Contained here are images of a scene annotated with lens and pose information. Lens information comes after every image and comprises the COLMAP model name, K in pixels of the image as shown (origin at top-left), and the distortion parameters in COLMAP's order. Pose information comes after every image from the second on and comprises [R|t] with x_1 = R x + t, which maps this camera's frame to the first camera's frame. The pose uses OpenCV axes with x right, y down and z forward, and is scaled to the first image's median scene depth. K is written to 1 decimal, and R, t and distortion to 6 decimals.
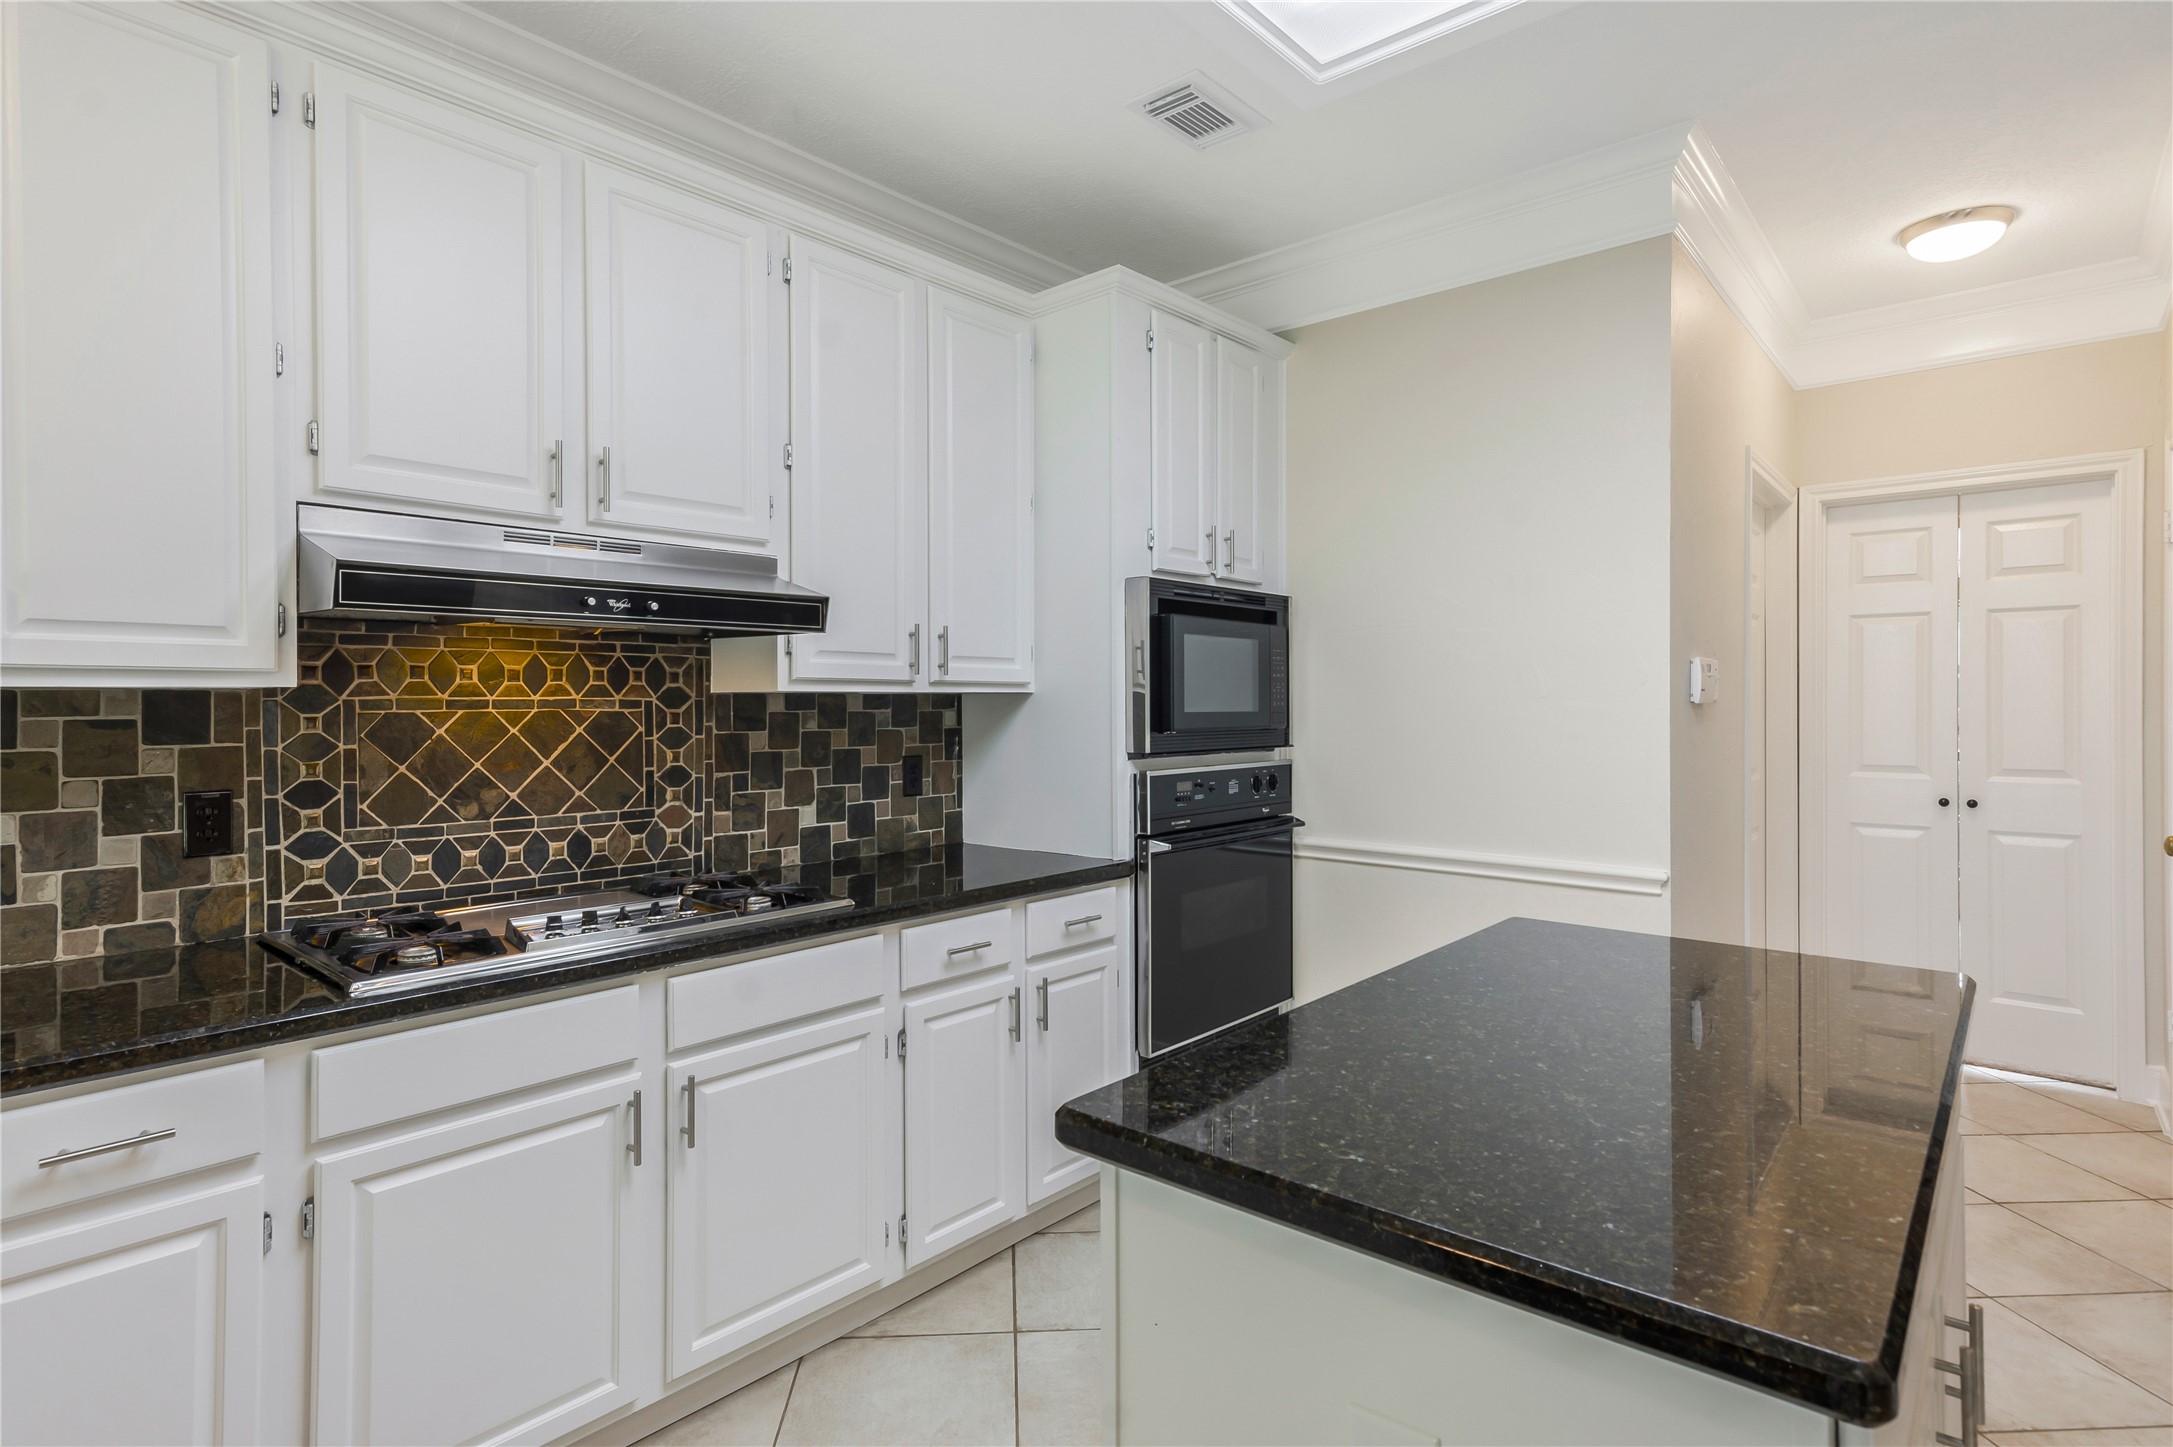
lens RADIAL K [[1103.0, 0, 1085.2], [0, 1103.0, 711.2], [0, 0, 1]] dist [0.000984, -0.000030]
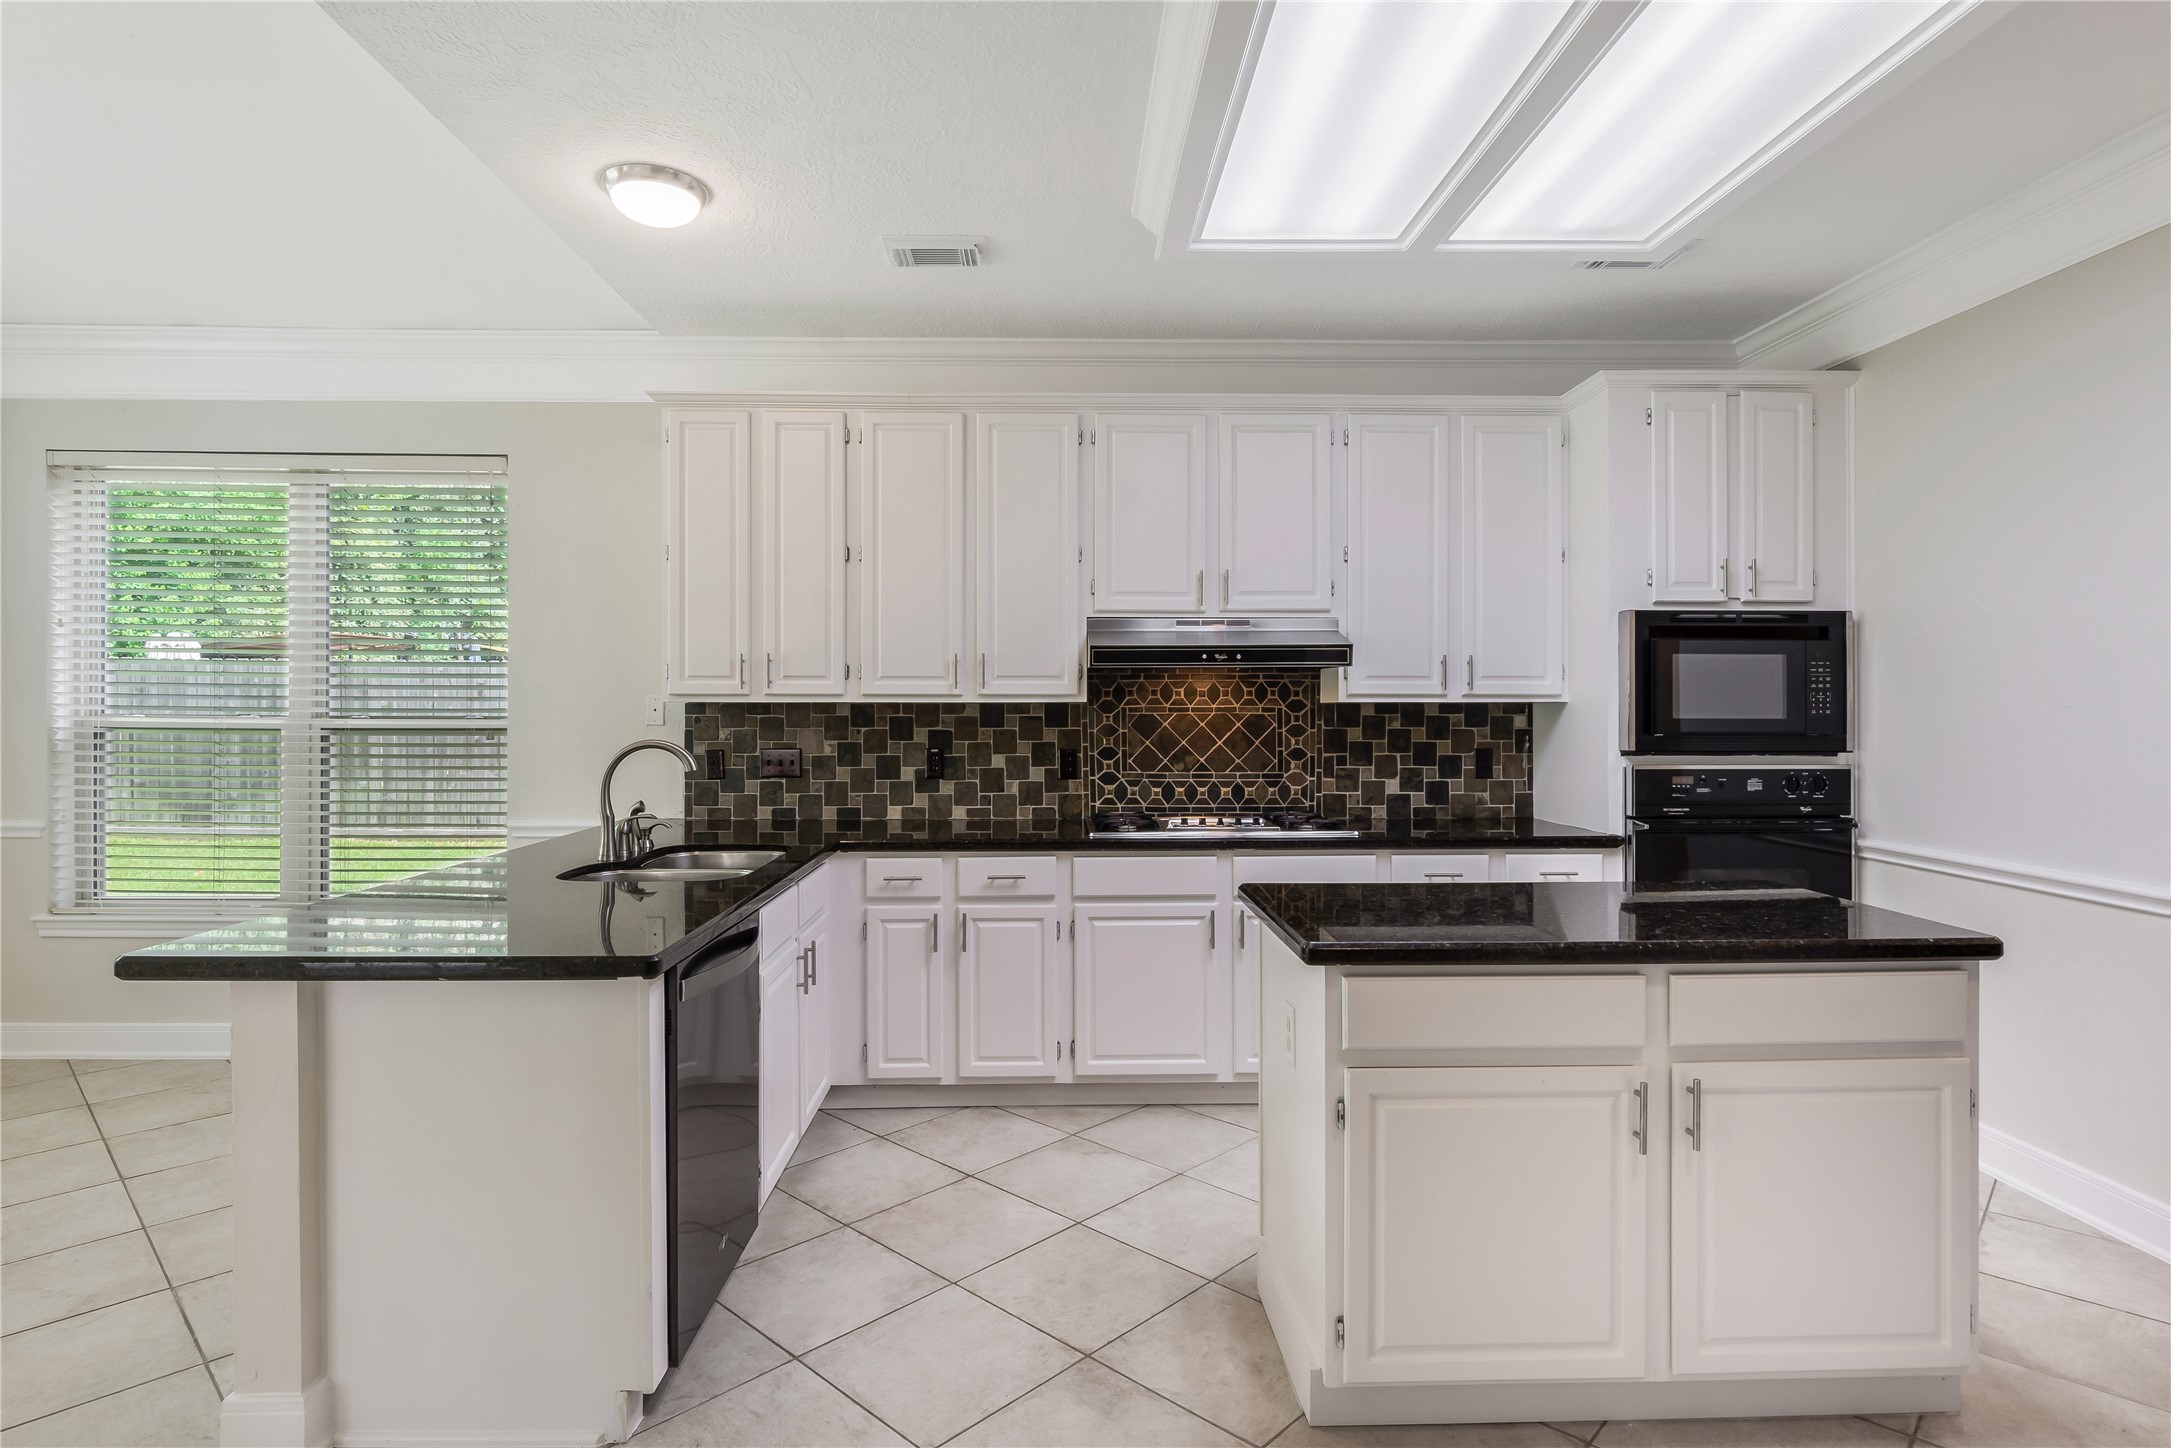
lens RADIAL K [[1157.4, 0, 1085.5], [0, 1157.4, 724.0], [0, 0, 1]] dist [-0.000401, -0.000073]
pose [[0.683284, 0.014233, -0.730014, 0.661092], [-0.007796, 0.999895, 0.012198, -0.004017], [0.730111, -0.002644, 0.683324, -0.394155]]
